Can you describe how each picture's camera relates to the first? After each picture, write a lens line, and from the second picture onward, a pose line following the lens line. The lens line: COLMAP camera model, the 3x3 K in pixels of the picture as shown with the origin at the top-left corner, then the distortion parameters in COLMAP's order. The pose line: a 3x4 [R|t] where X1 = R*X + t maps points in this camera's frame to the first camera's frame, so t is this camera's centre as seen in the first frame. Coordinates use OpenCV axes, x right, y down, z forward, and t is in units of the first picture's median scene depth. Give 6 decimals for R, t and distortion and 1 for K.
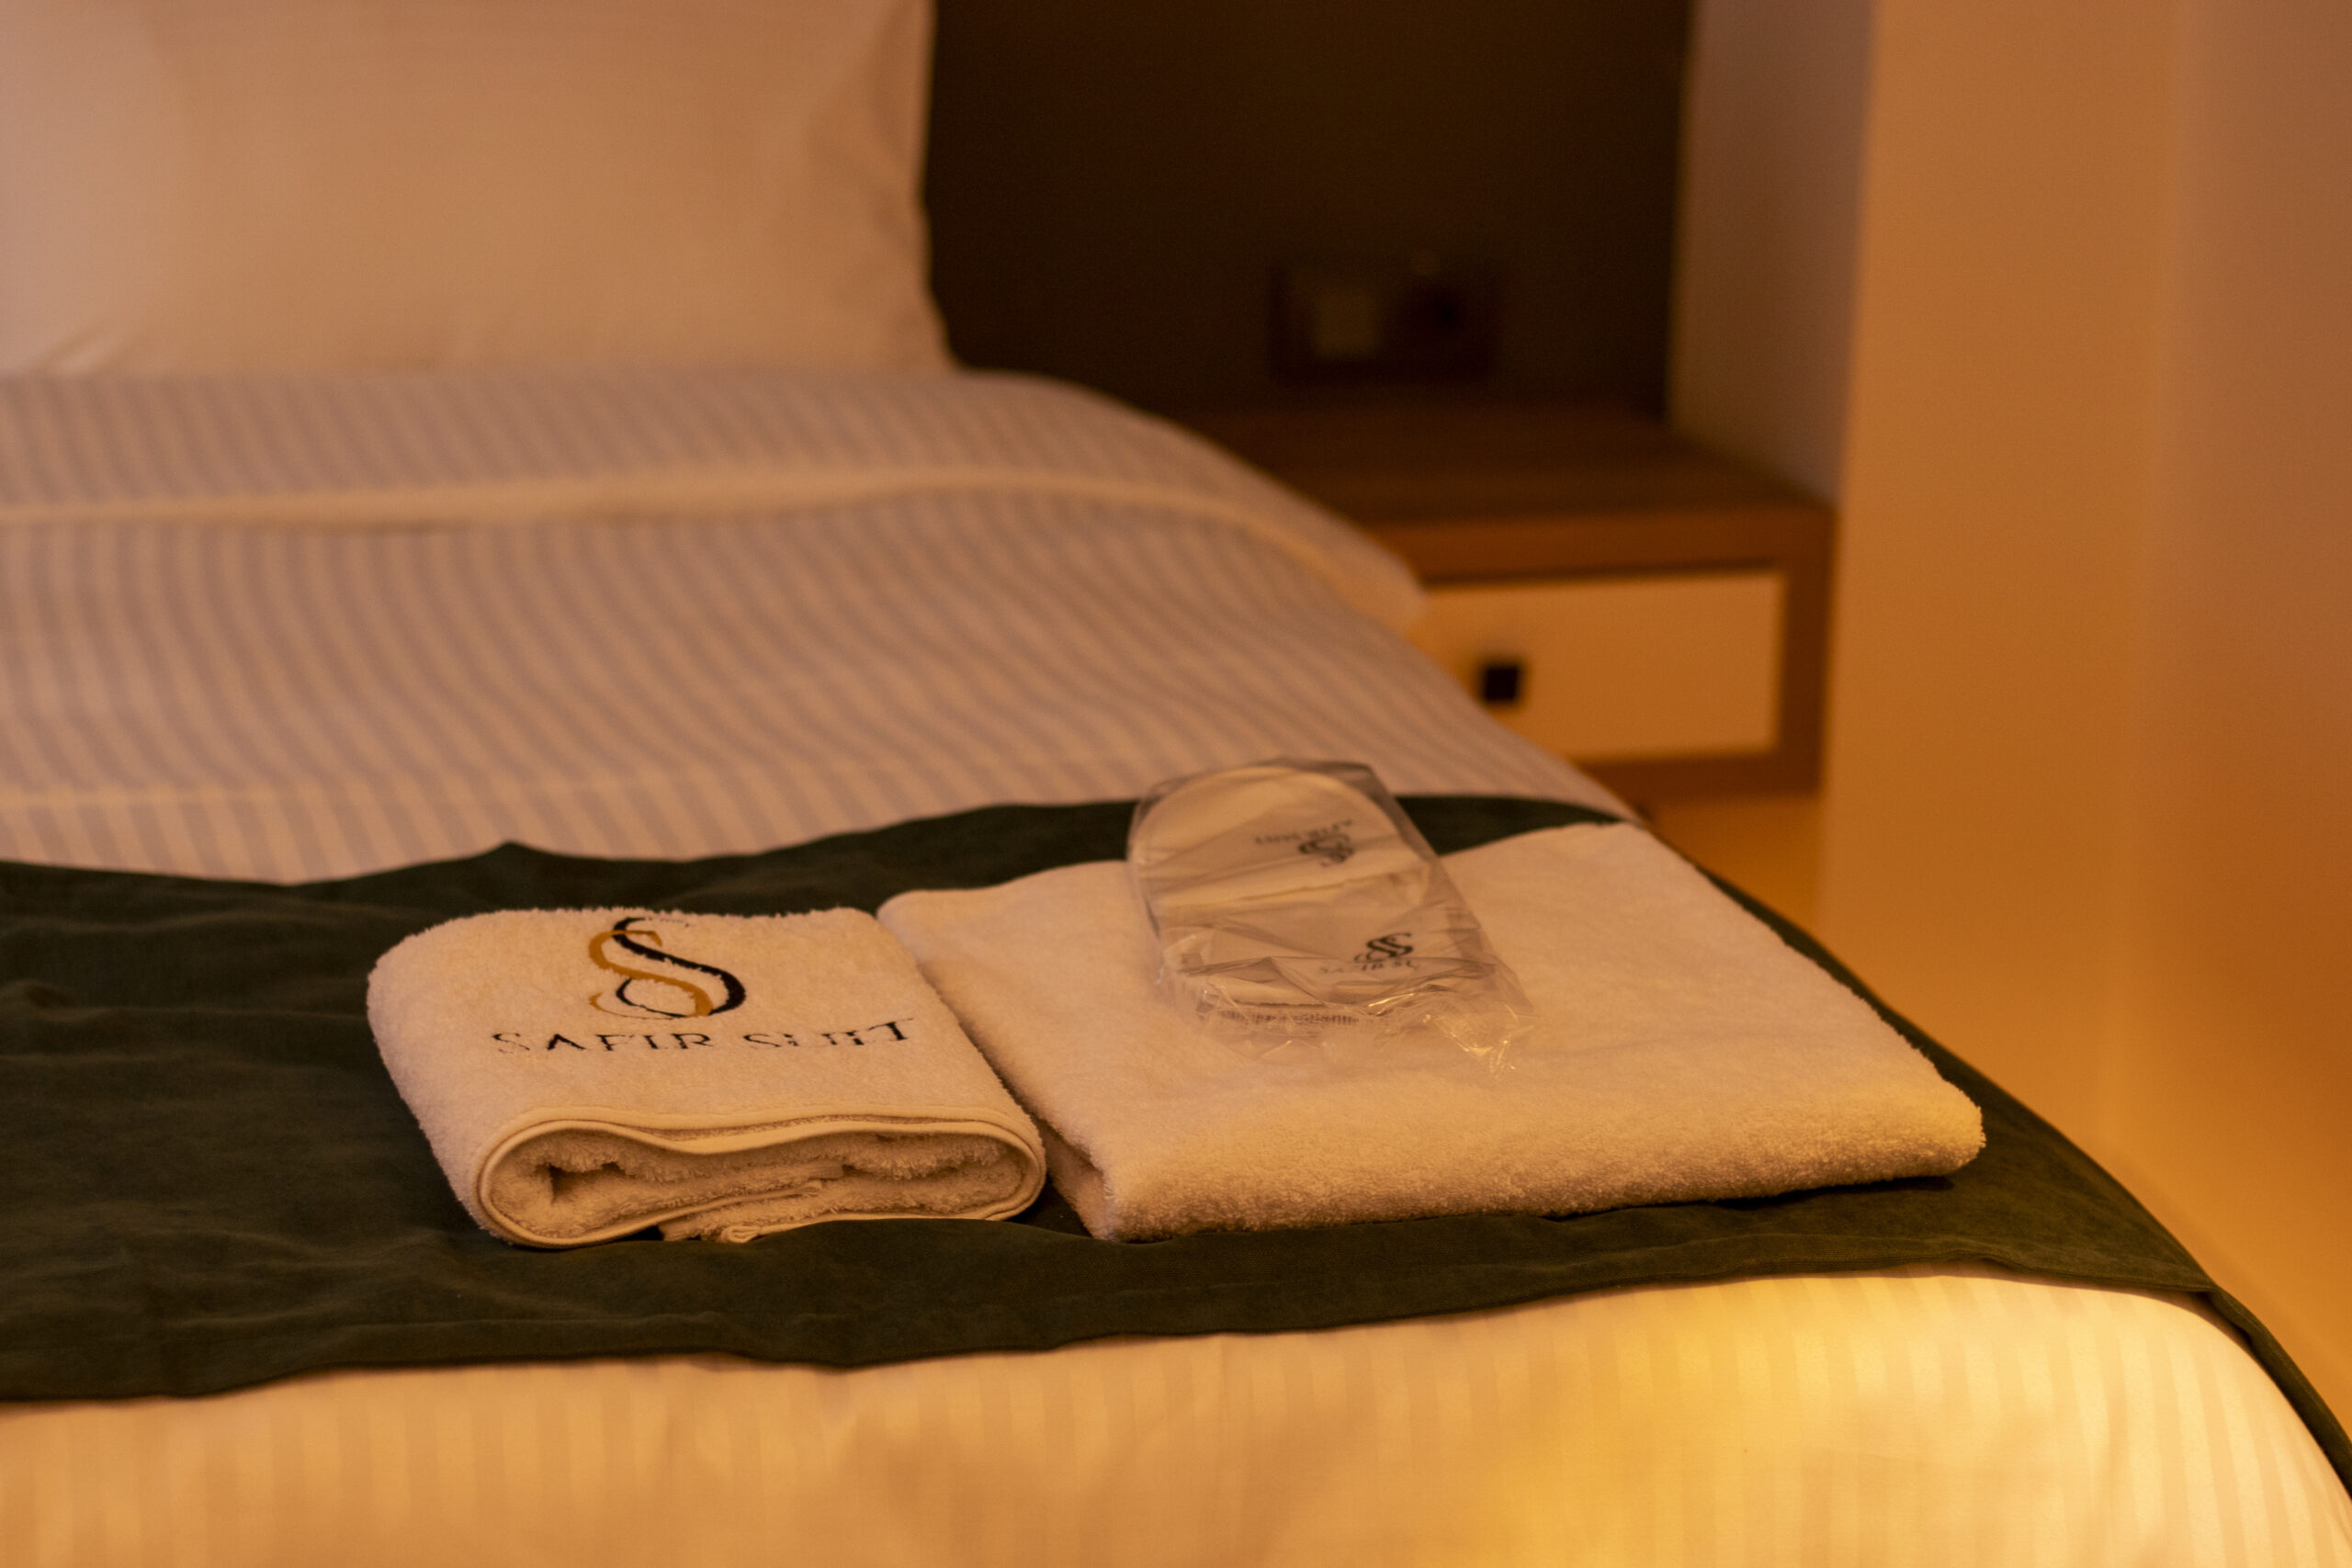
lens RADIAL K [[5578.4, 0, 1171.7], [0, 5578.4, 792.4], [0, 0, 1]] dist [-0.114686, 0.000000]
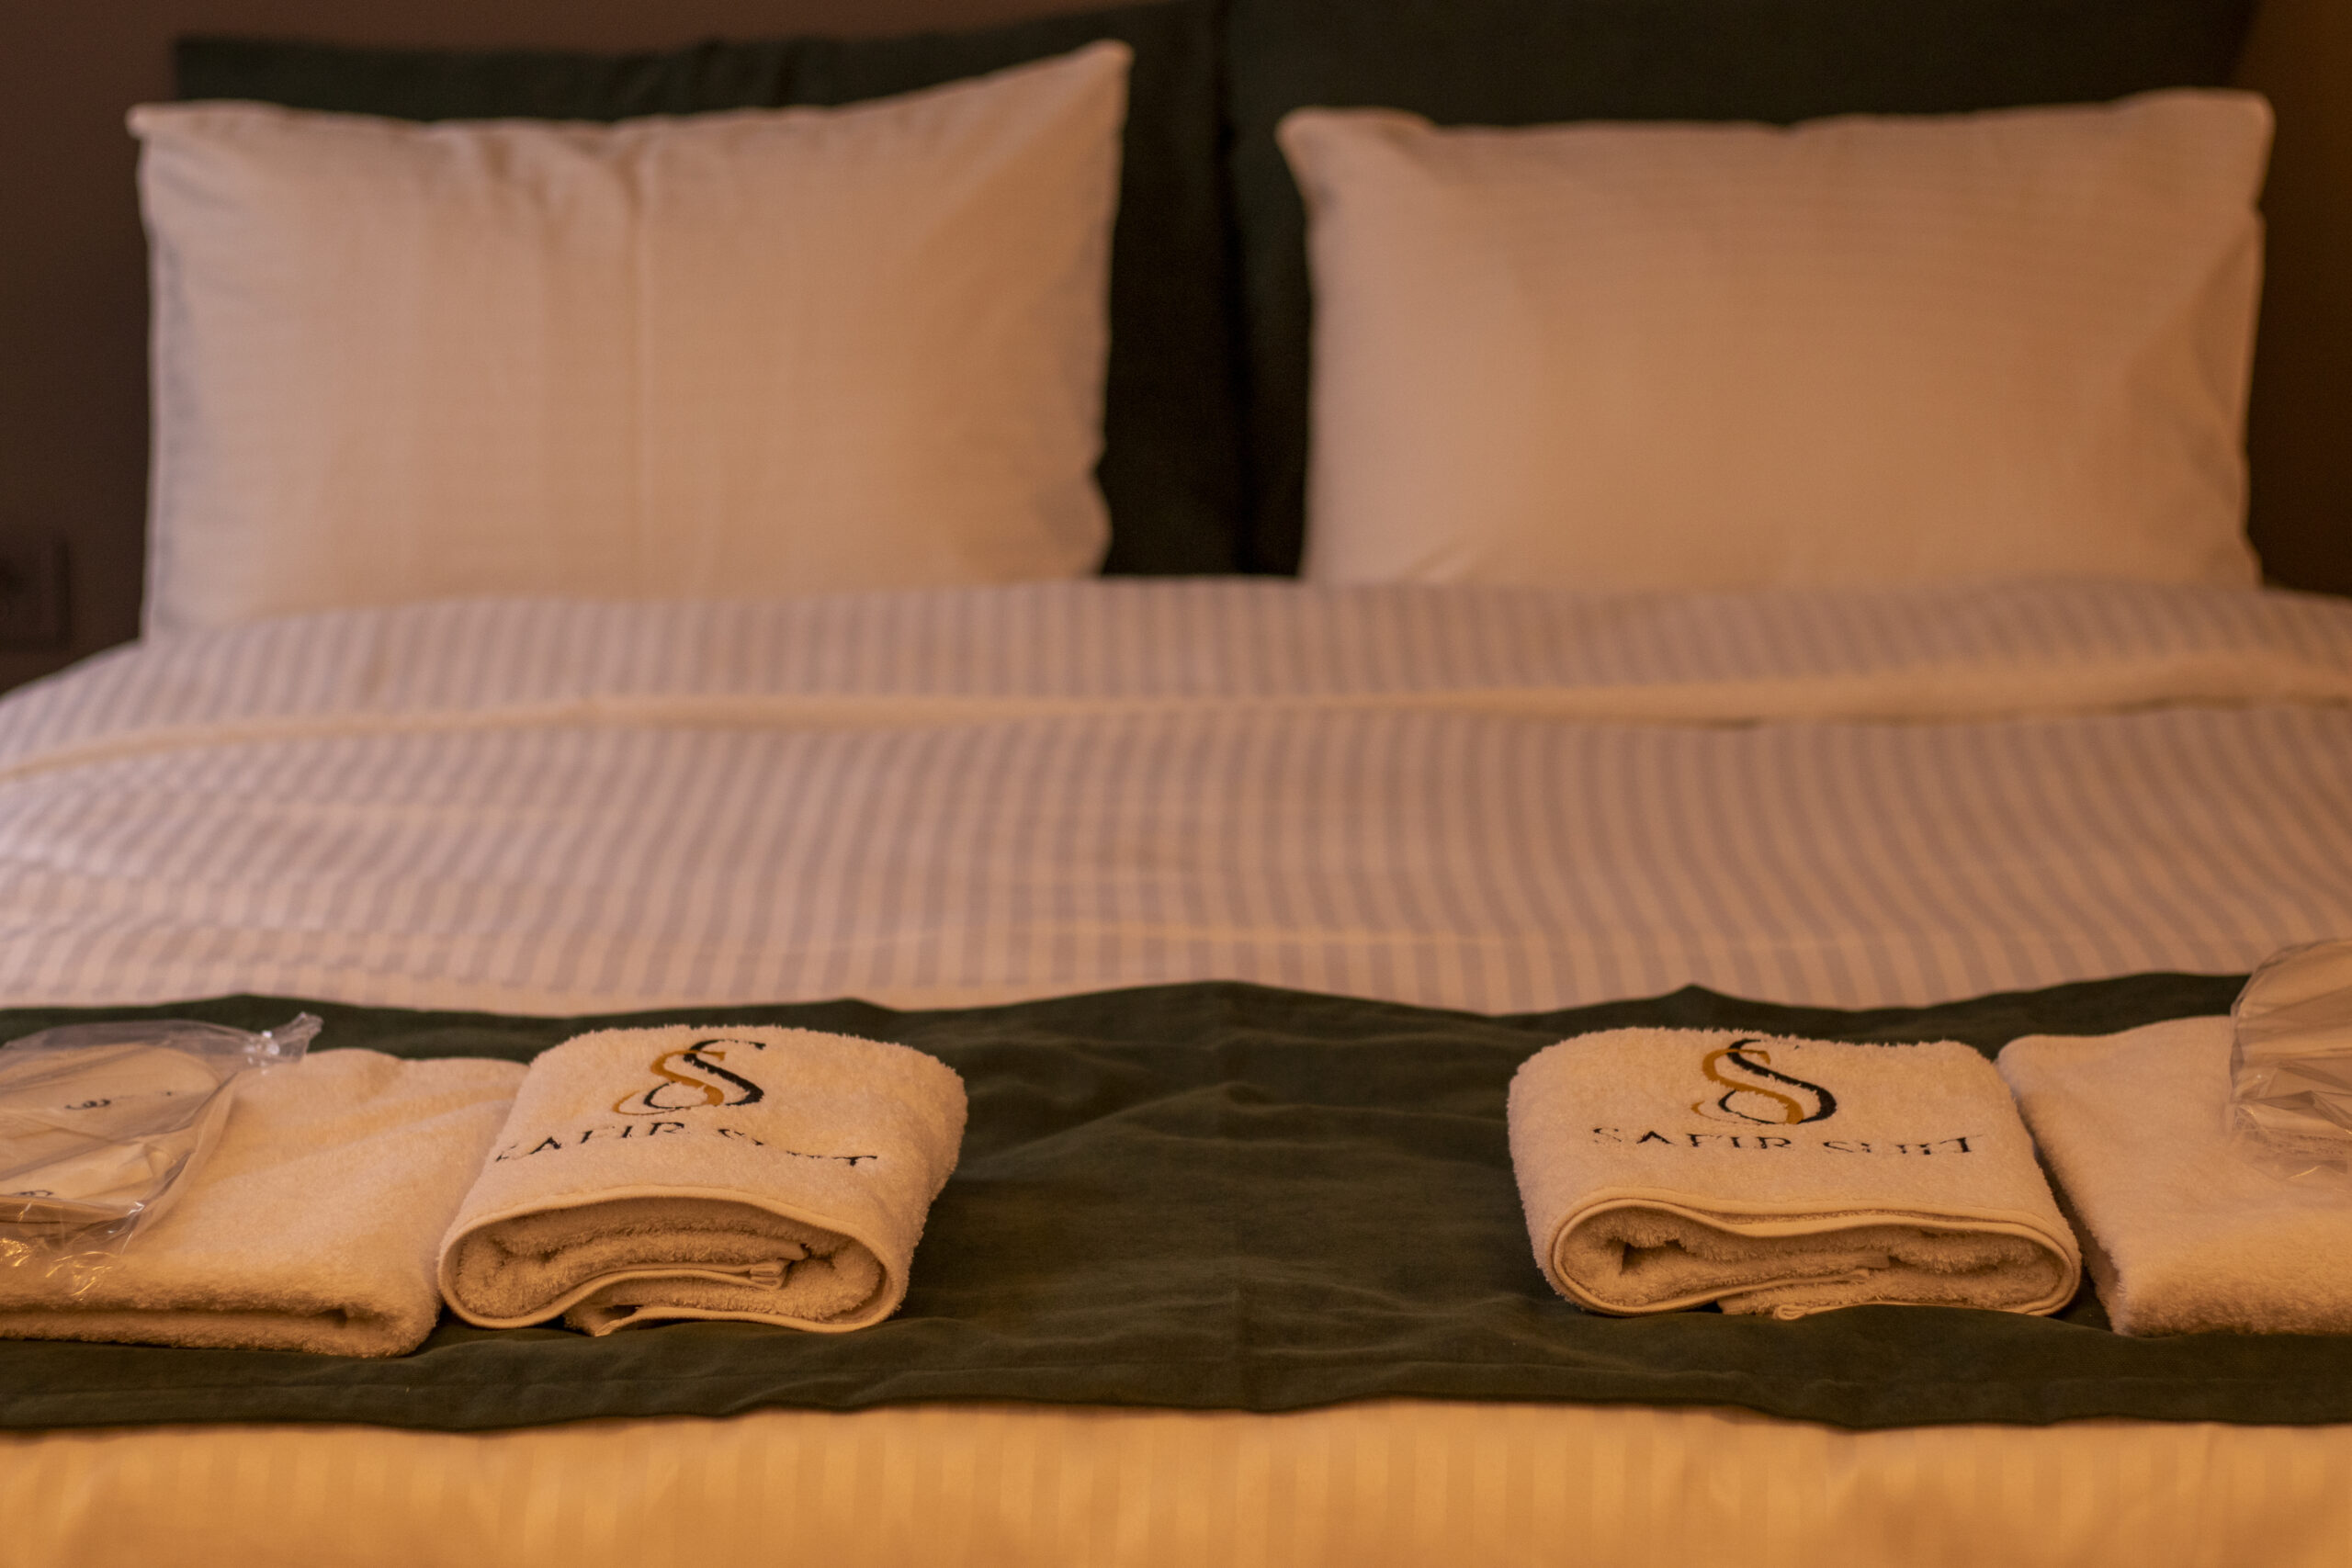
lens RADIAL K [[5578.4, 0, 1178.4], [0, 5578.4, 778.2], [0, 0, 1]] dist [-0.114686, 0.000000]
pose [[0.954642, 0.027075, -0.296522, 0.126841], [-0.044942, 0.997550, -0.053606, 0.037027], [0.294344, 0.064501, 0.953520, -0.090288]]
